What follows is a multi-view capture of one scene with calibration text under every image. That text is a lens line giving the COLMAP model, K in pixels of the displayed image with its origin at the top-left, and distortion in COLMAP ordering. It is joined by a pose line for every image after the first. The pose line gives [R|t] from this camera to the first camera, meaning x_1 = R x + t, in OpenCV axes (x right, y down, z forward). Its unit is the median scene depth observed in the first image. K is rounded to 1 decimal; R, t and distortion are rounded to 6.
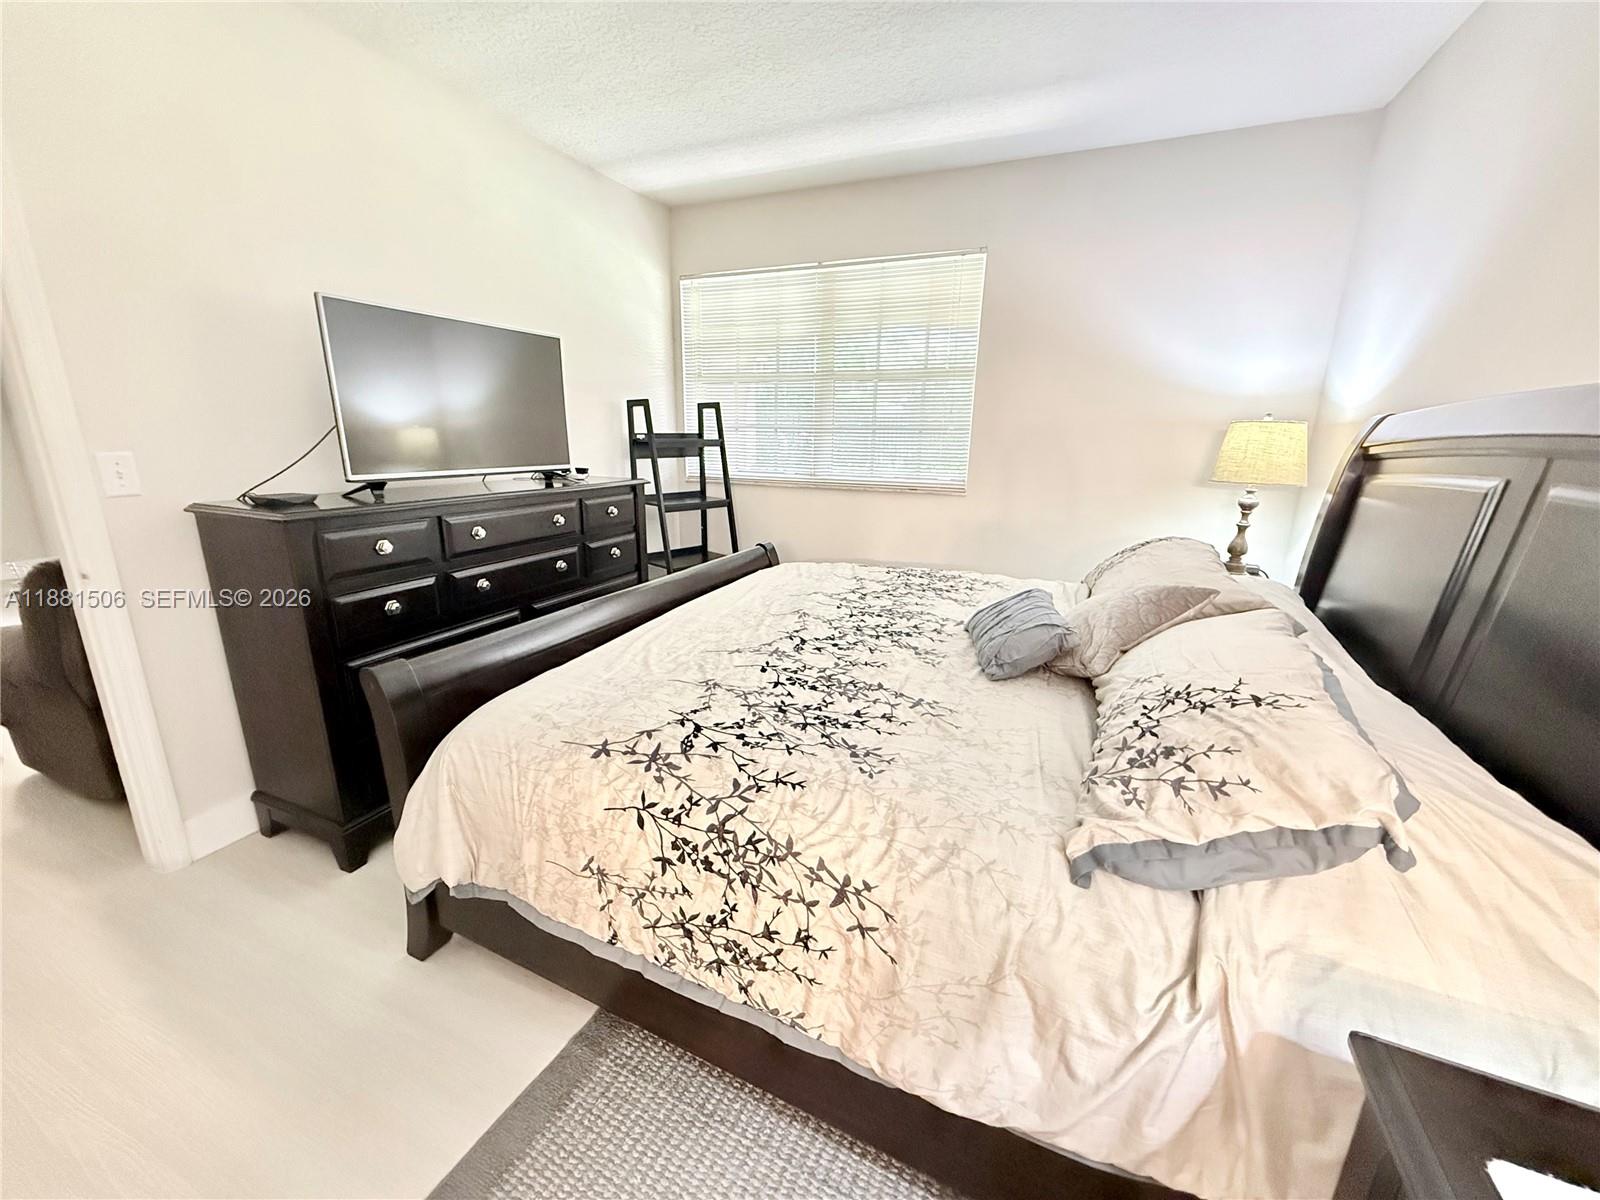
lens RADIAL K [[637.6, 0, 800.0], [0, 637.6, 600.0], [0, 0, 1]] dist [0.001553, 0.000125]
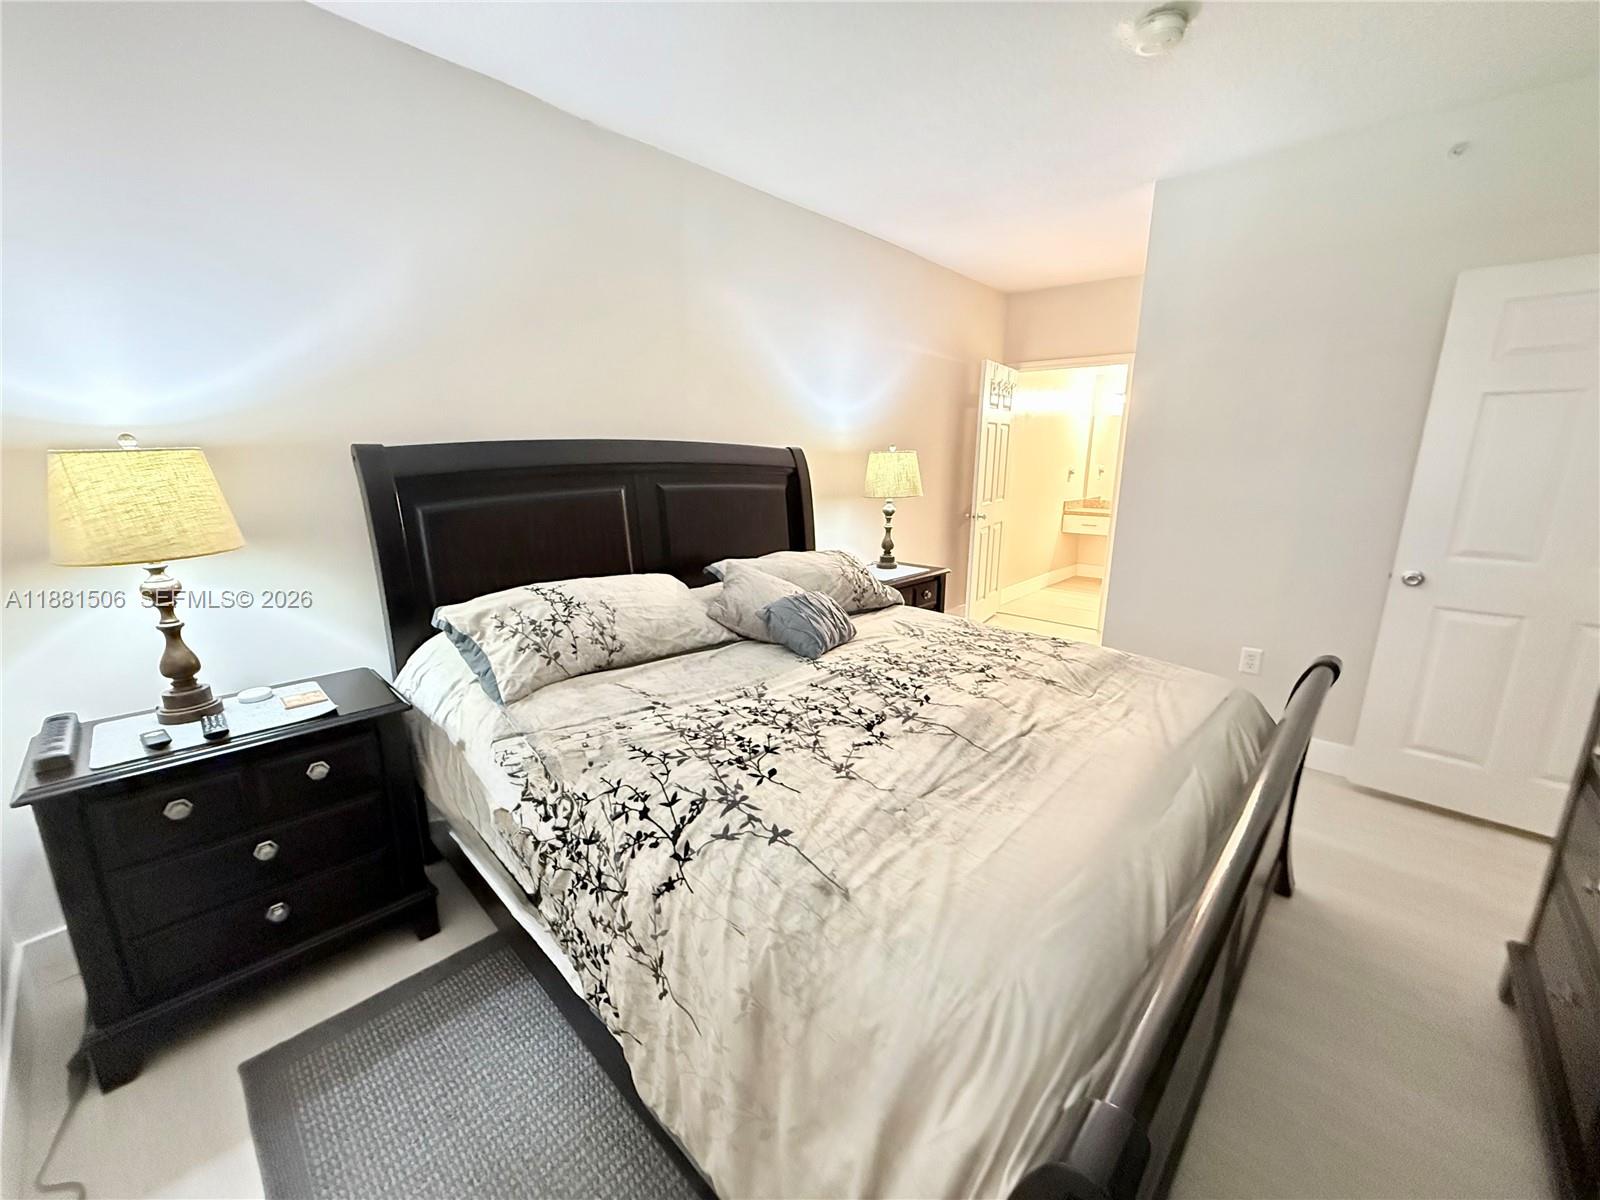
lens RADIAL K [[637.6, 0, 800.0], [0, 637.6, 600.0], [0, 0, 1]] dist [0.001553, 0.000125]
pose [[-0.940170, -0.098690, 0.326099, -0.363847], [0.065878, 0.886408, 0.458193, -0.489402], [-0.334275, 0.452262, -0.826873, 1.743463]]
